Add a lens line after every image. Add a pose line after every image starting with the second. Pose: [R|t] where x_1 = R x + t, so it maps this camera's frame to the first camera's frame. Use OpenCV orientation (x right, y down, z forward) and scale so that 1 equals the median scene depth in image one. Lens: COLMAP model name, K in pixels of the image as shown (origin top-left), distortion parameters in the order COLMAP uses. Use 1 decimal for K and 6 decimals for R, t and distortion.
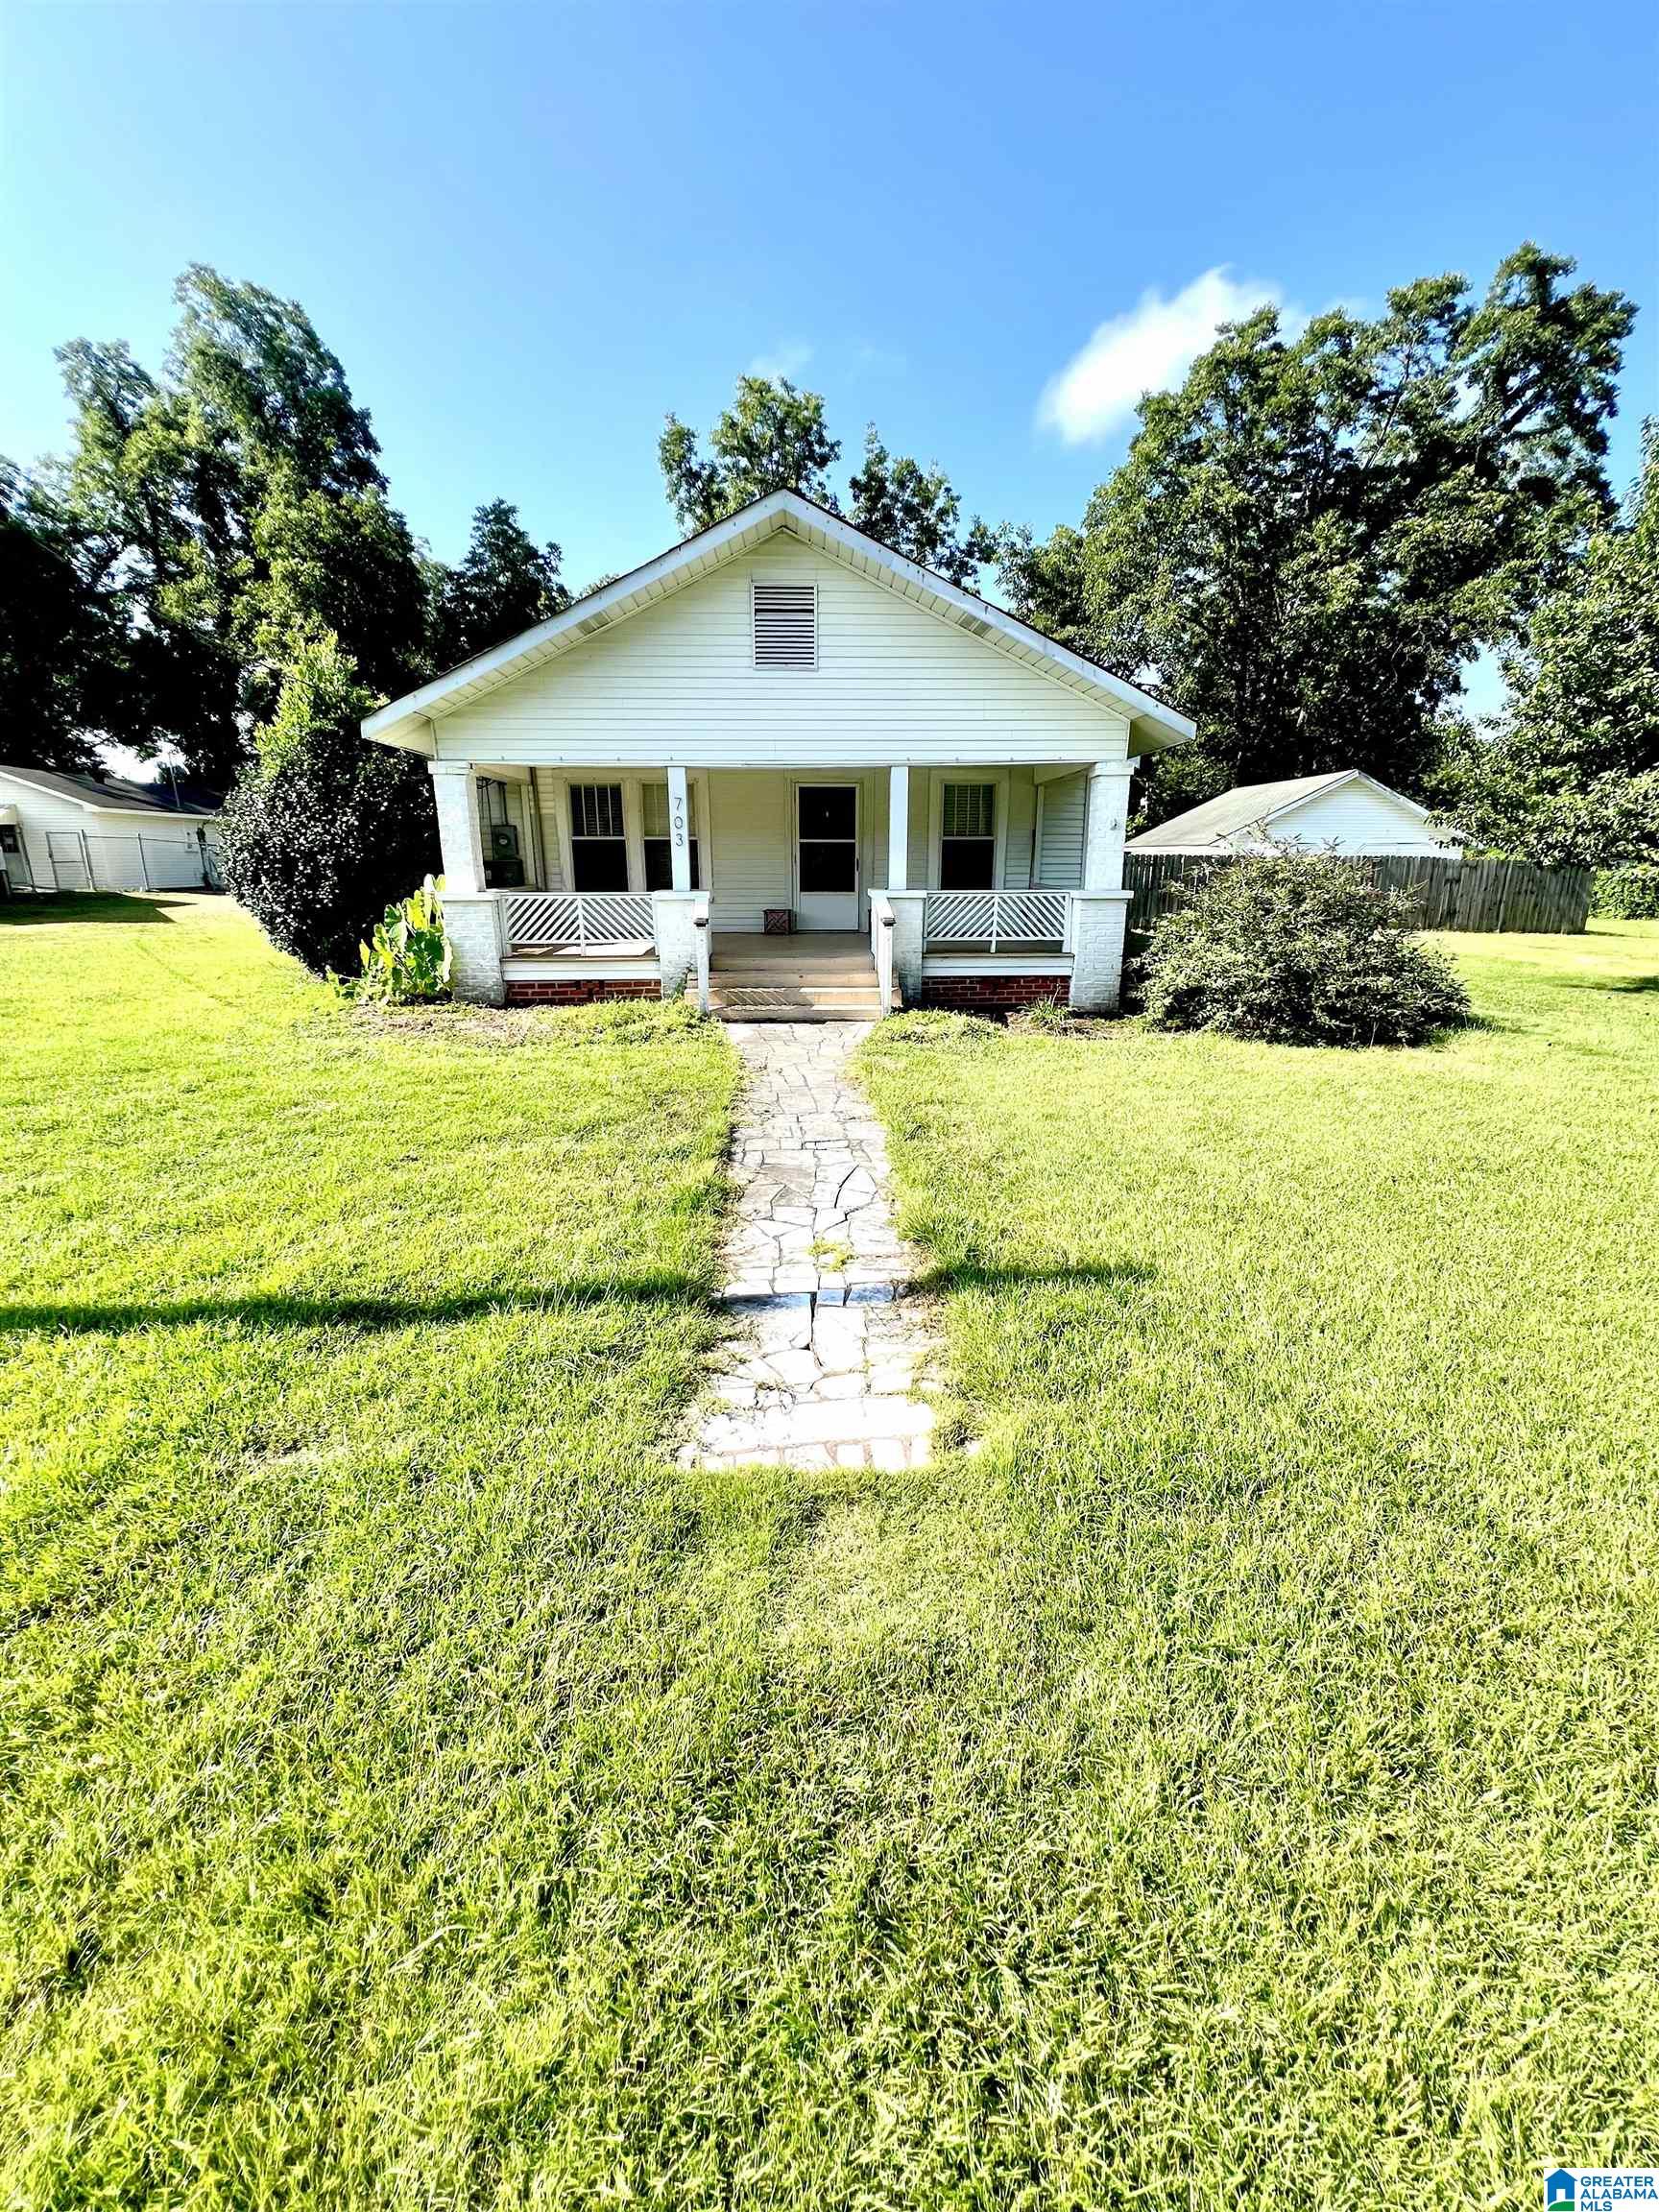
lens RADIAL K [[886.5, 0, 829.8], [0, 886.5, 1102.8], [0, 0, 1]] dist [-0.000436, -0.000008]
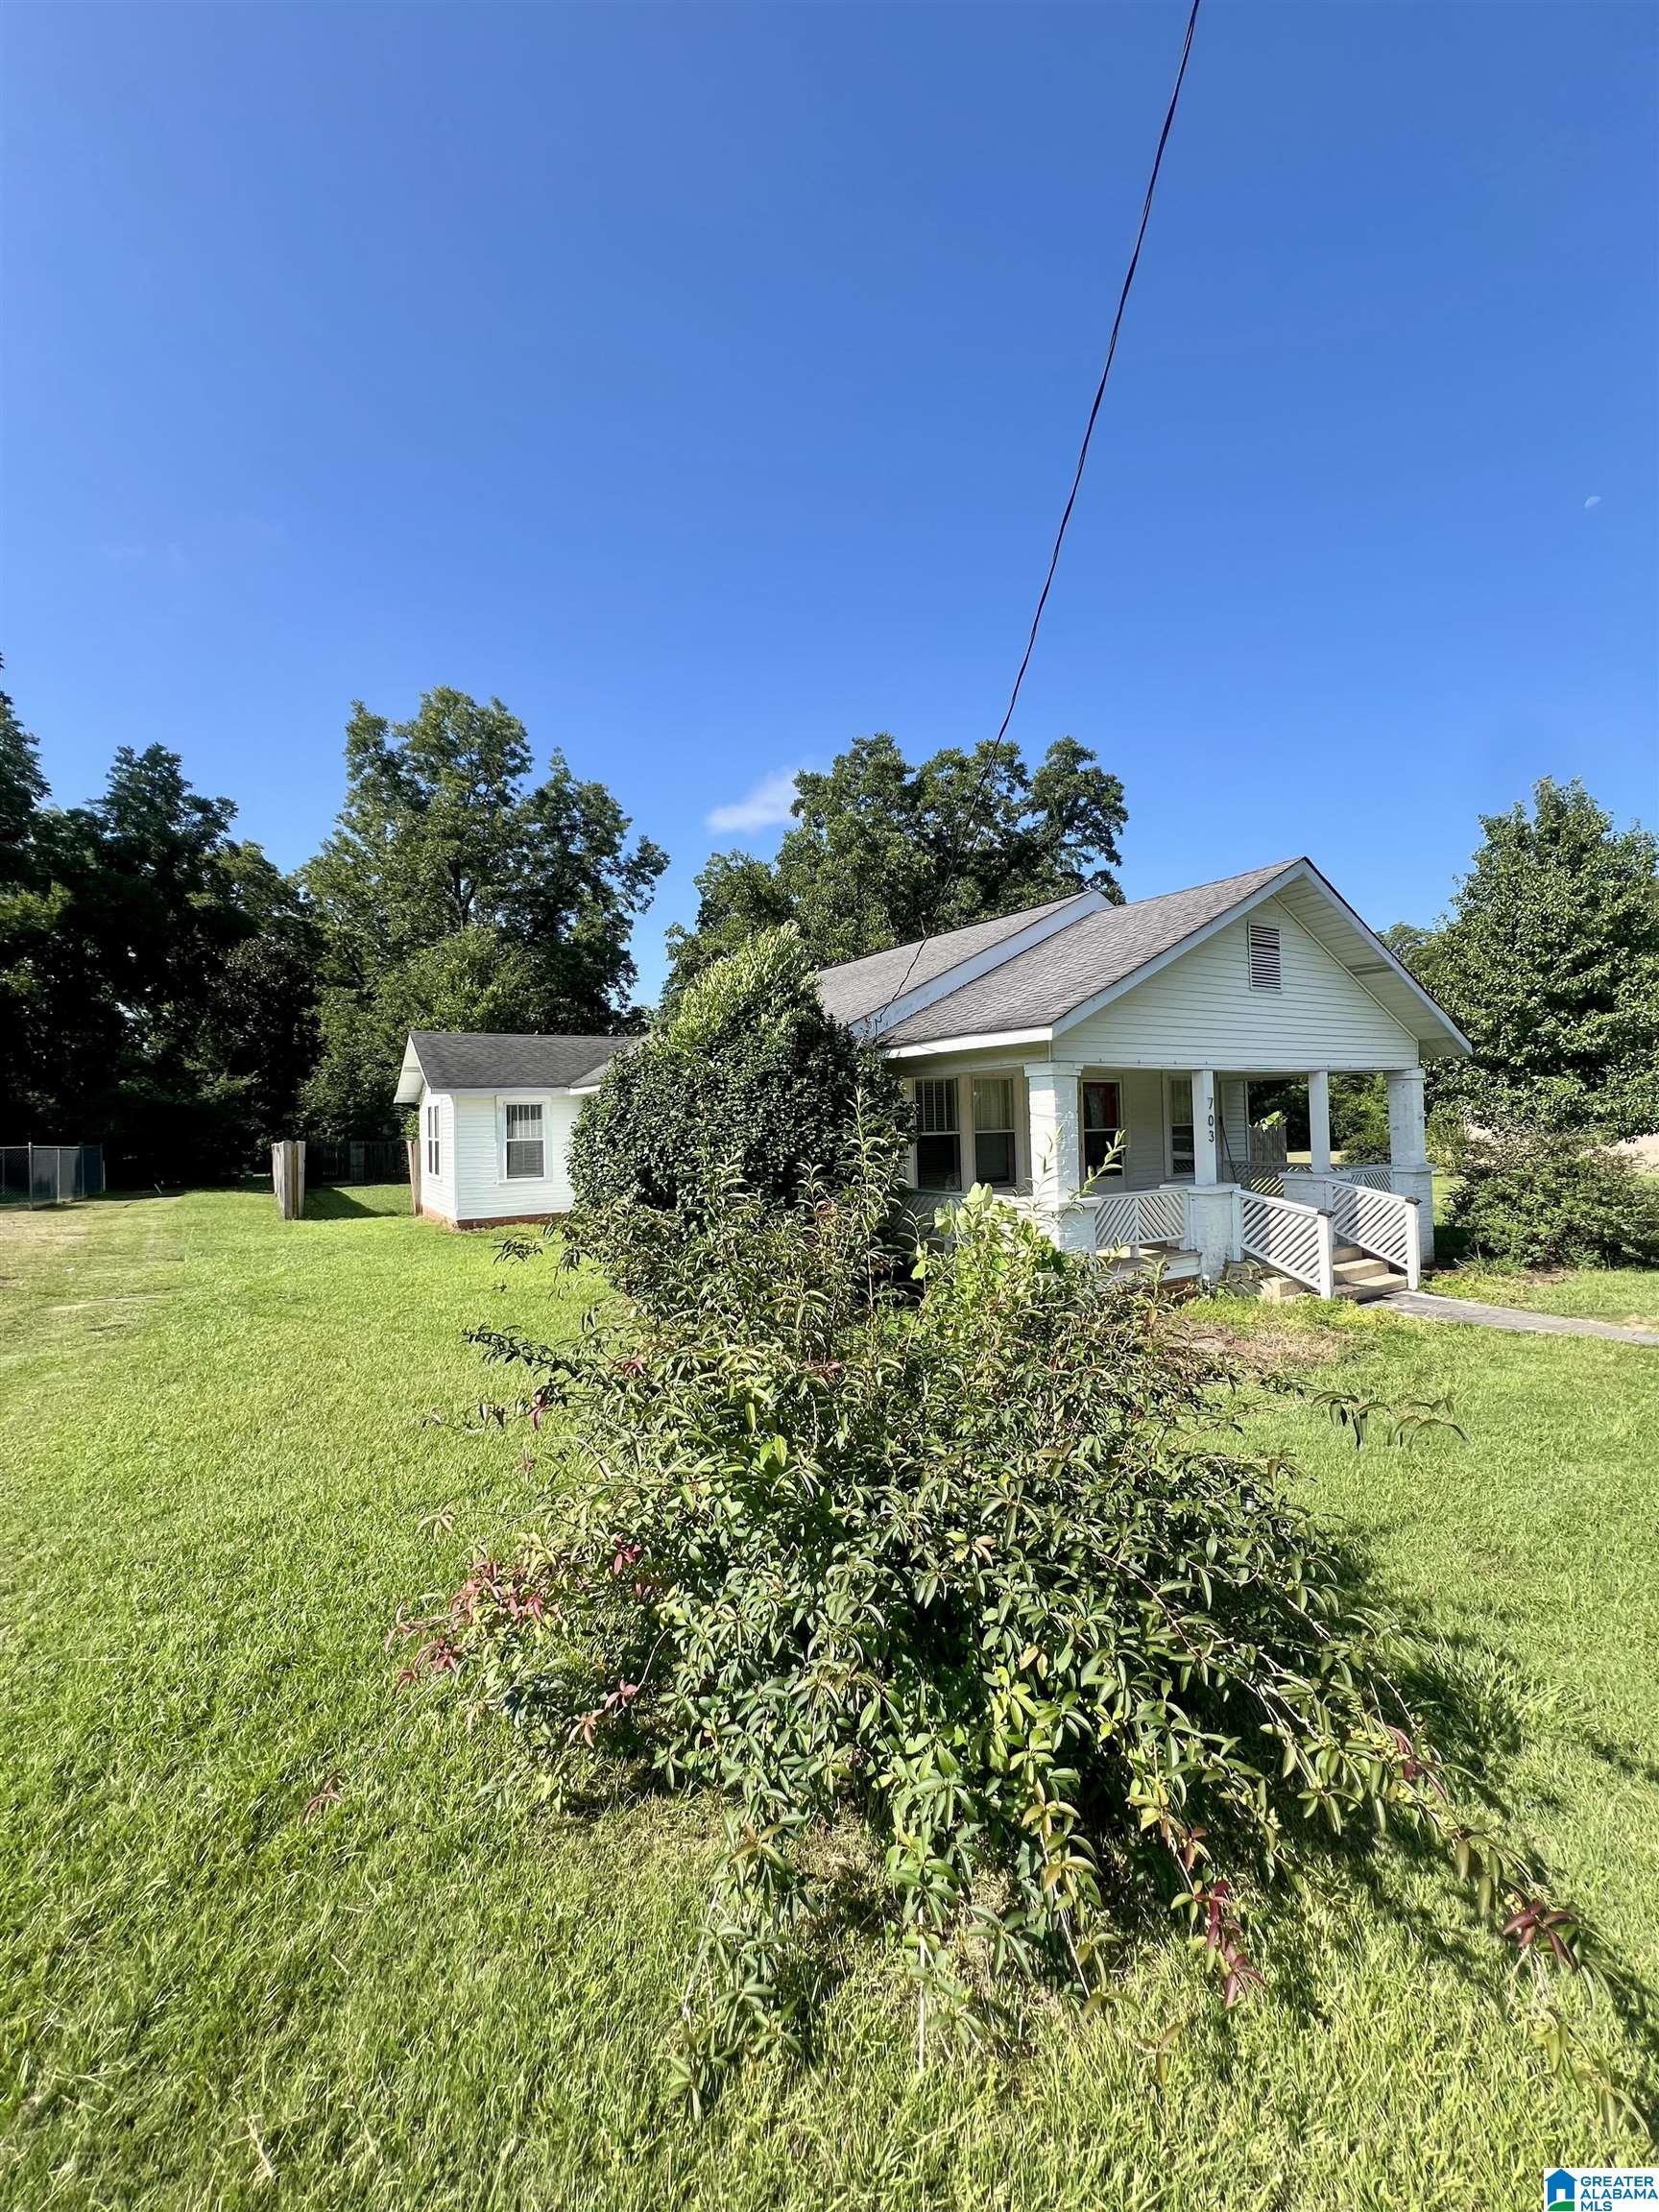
lens RADIAL K [[885.5, 0, 829.9], [0, 885.5, 1110.3], [0, 0, 1]] dist [-0.002396, 0.000272]
pose [[0.867390, -0.012911, 0.497462, -0.285421], [0.153441, 0.957894, -0.242684, -0.038088], [-0.473382, 0.286832, 0.832848, 0.090732]]
